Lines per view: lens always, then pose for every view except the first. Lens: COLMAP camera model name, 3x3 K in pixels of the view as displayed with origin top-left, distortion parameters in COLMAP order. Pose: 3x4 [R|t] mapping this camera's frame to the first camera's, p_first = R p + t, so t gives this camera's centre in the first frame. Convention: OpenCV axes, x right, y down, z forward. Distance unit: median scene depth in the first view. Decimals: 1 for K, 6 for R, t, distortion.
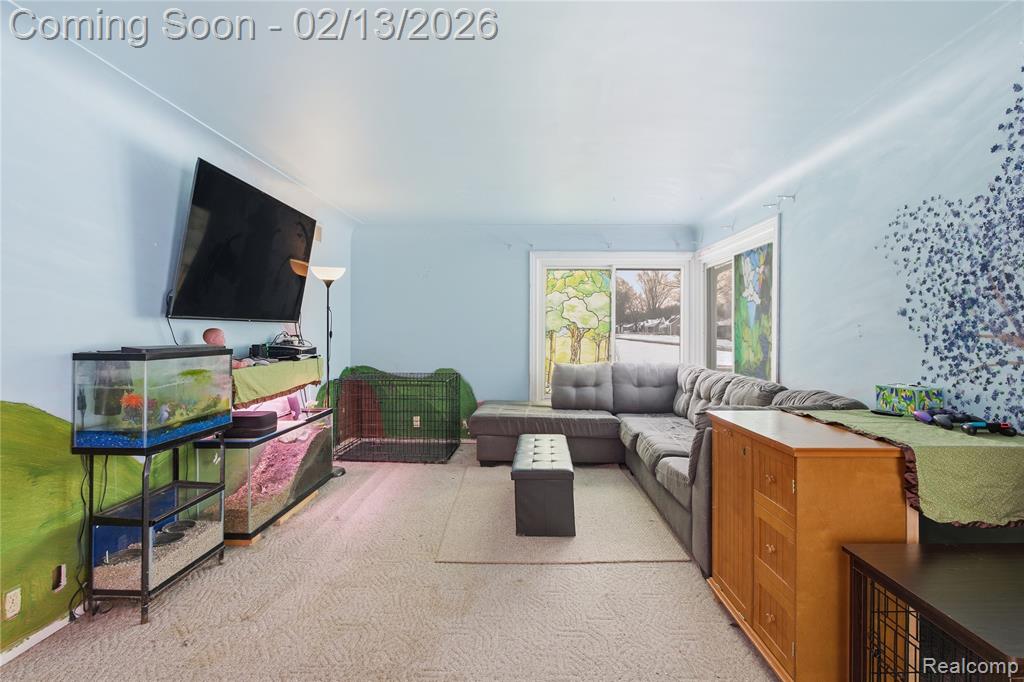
lens RADIAL K [[508.8, 0, 512.9], [0, 508.8, 331.9], [0, 0, 1]] dist [0.006109, 0.000545]
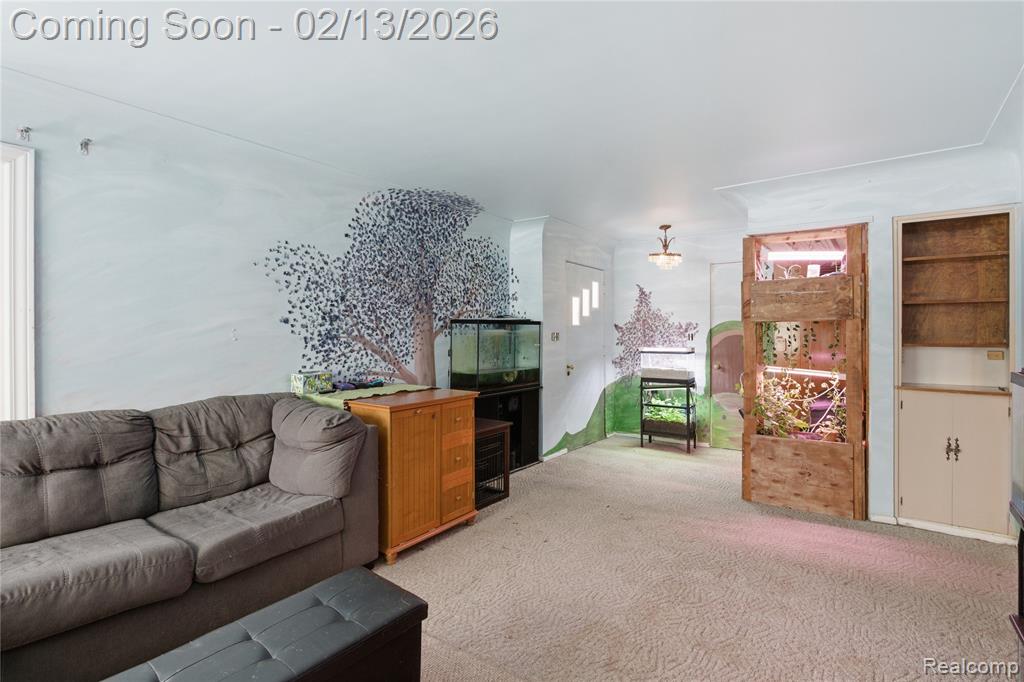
lens RADIAL K [[508.8, 0, 513.6], [0, 508.8, 337.5], [0, 0, 1]] dist [0.006109, 0.000545]
pose [[-0.823221, -0.009200, 0.567647, -0.548084], [-0.000735, 0.999885, 0.015140, -0.016622], [-0.567721, 0.012047, -0.823133, 1.988599]]
